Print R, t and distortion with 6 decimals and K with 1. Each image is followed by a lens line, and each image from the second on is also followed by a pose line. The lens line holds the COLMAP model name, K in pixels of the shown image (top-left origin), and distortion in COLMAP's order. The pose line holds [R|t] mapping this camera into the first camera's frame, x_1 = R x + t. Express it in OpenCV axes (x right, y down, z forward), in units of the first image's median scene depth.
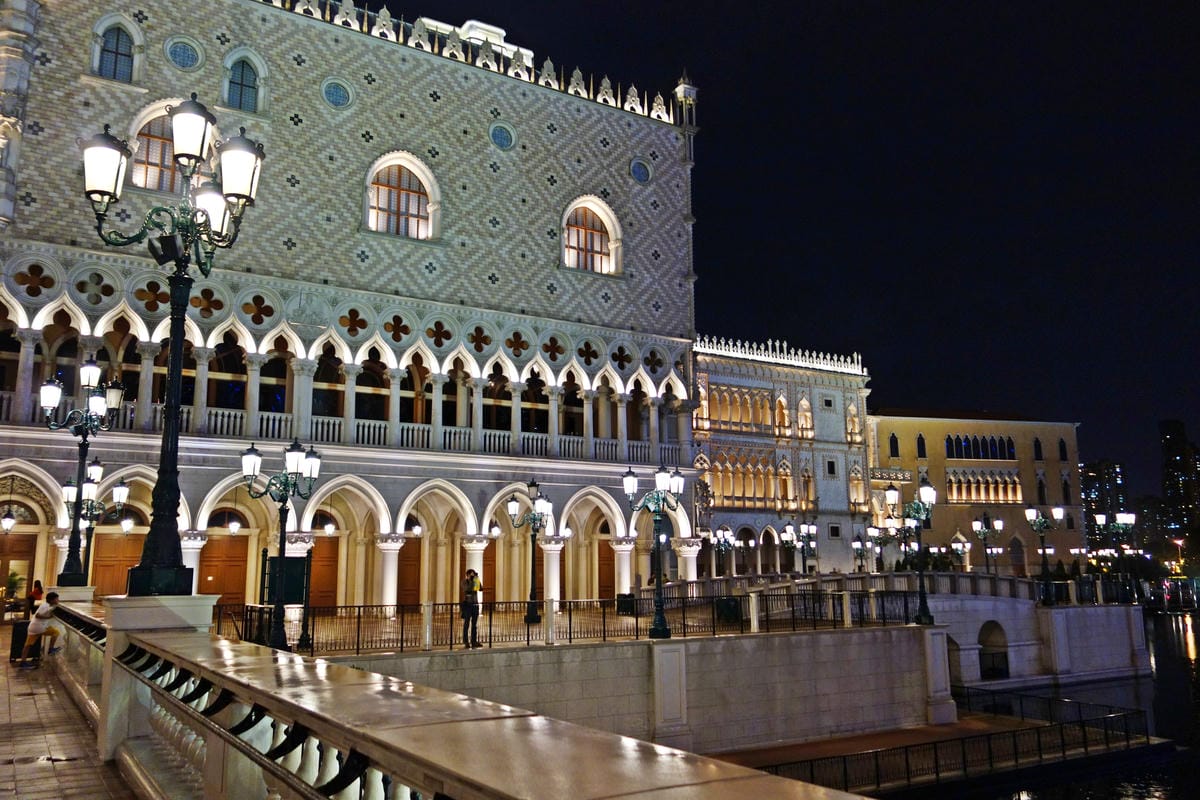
lens RADIAL K [[944.8, 0, 600.0], [0, 944.8, 400.0], [0, 0, 1]] dist [0.006482, -0.004545]
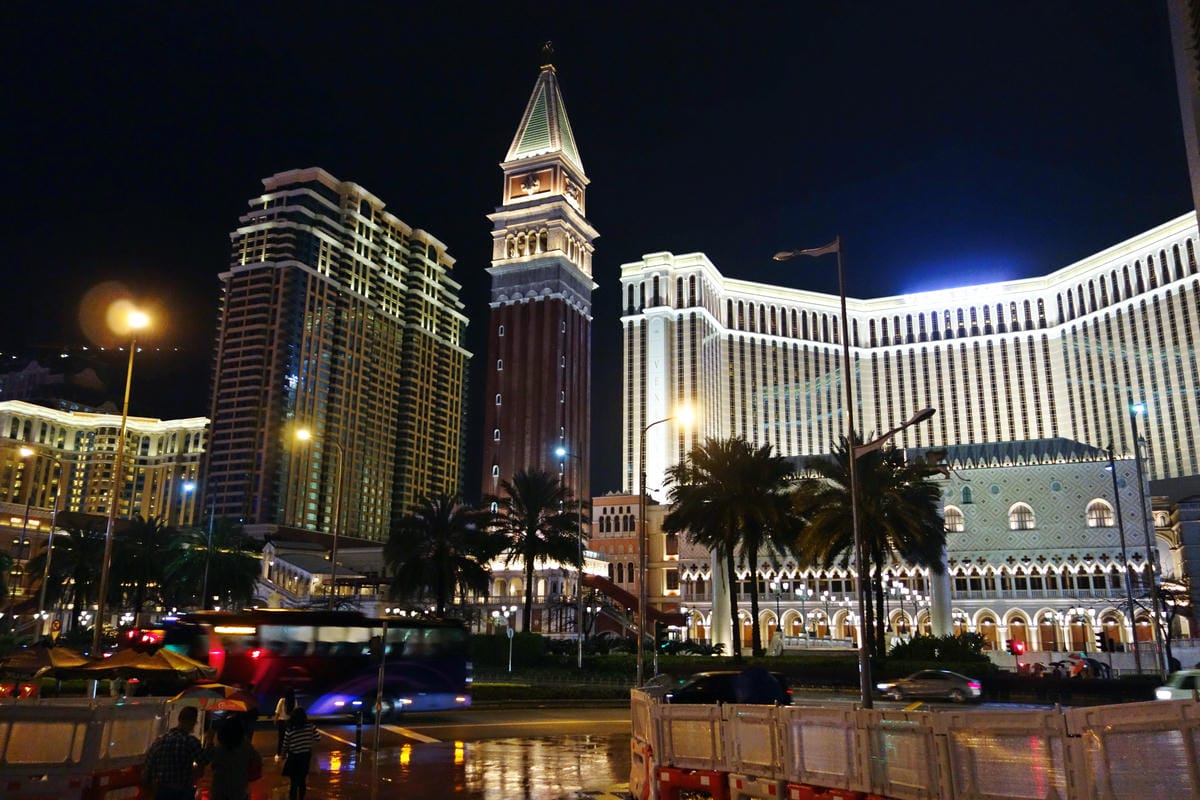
lens RADIAL K [[944.8, 0, 600.0], [0, 944.8, 400.0], [0, 0, 1]] dist [0.006482, -0.004545]
pose [[0.564166, -0.193517, -0.802663, 1.413786], [0.134123, 0.980713, -0.142173, -0.295427], [0.814695, -0.027447, 0.579240, -1.731207]]
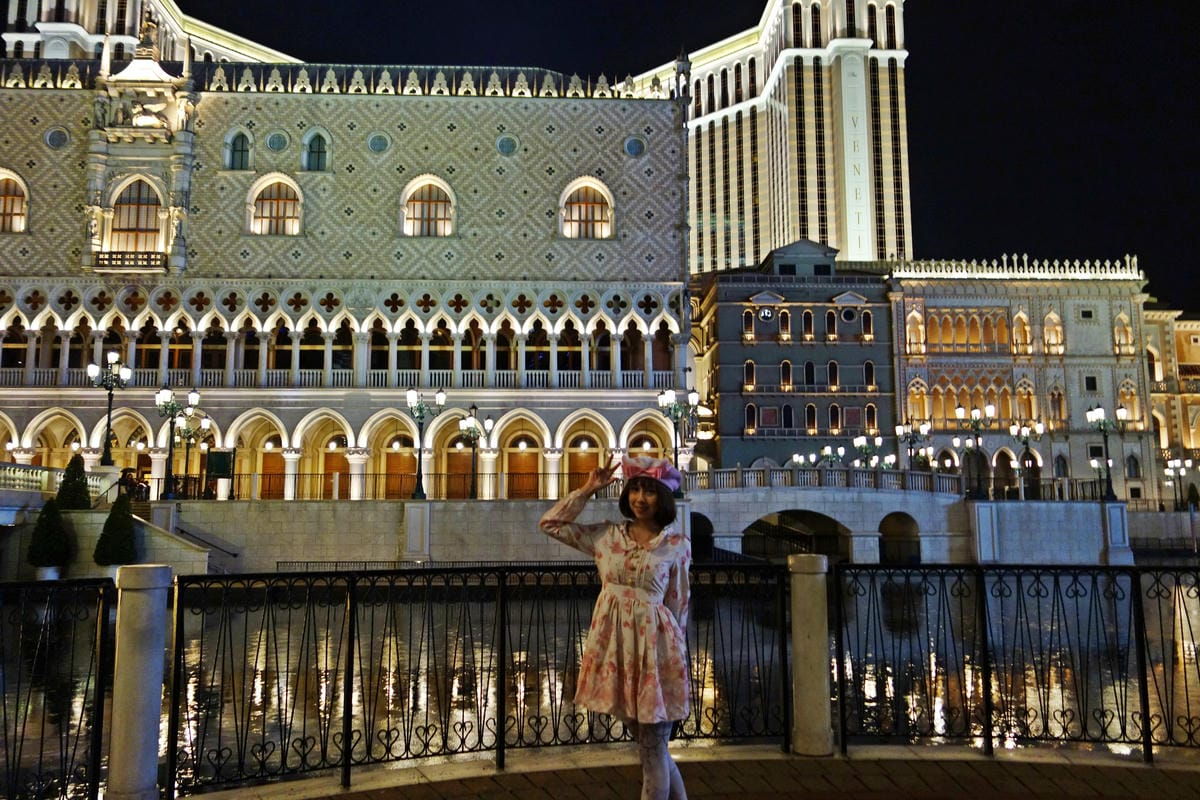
lens RADIAL K [[944.8, 0, 600.0], [0, 944.8, 400.0], [0, 0, 1]] dist [0.006482, -0.004545]
pose [[0.871587, -0.057063, -0.486908, 0.587428], [0.083286, 0.996000, 0.032360, 0.037305], [0.483114, -0.068757, 0.872854, -0.095222]]
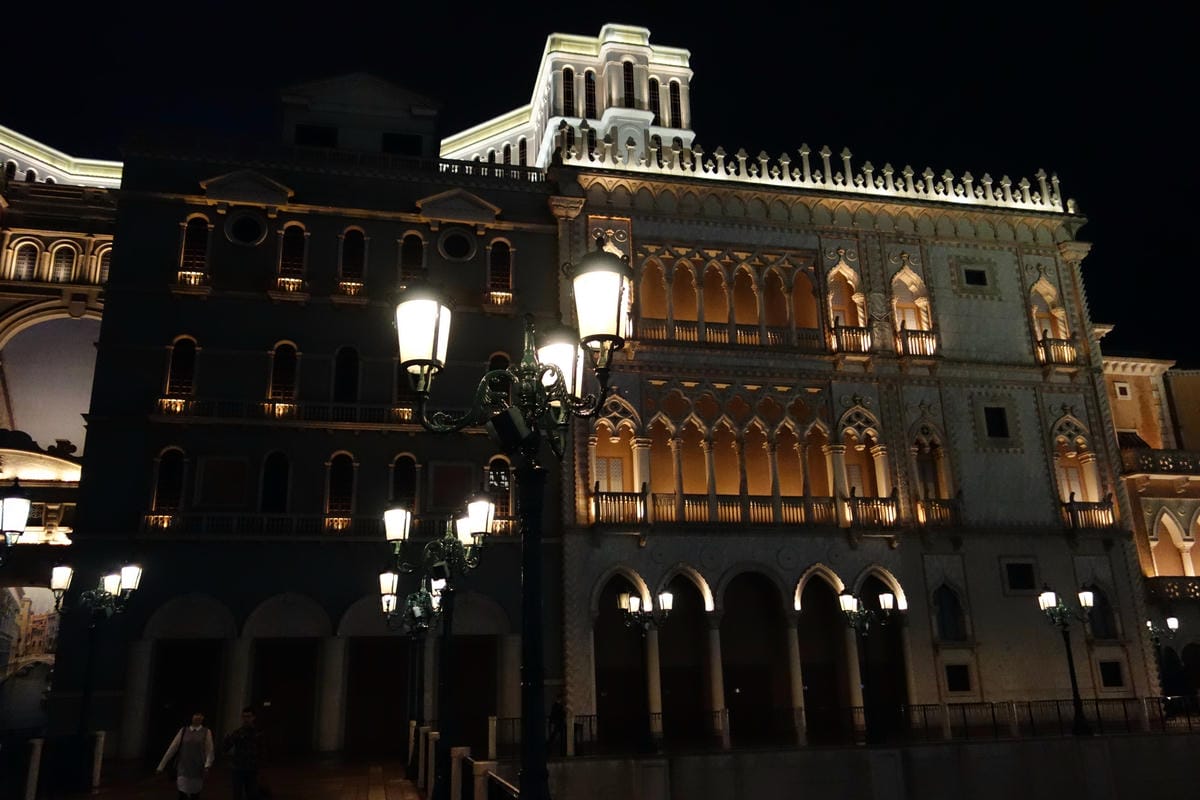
lens RADIAL K [[944.8, 0, 600.0], [0, 944.8, 400.0], [0, 0, 1]] dist [0.006482, -0.004545]
pose [[0.945668, -0.109395, -0.306176, 0.443426], [0.075132, 0.989735, -0.121571, 0.211807], [0.316333, 0.091962, 0.944180, 1.174034]]
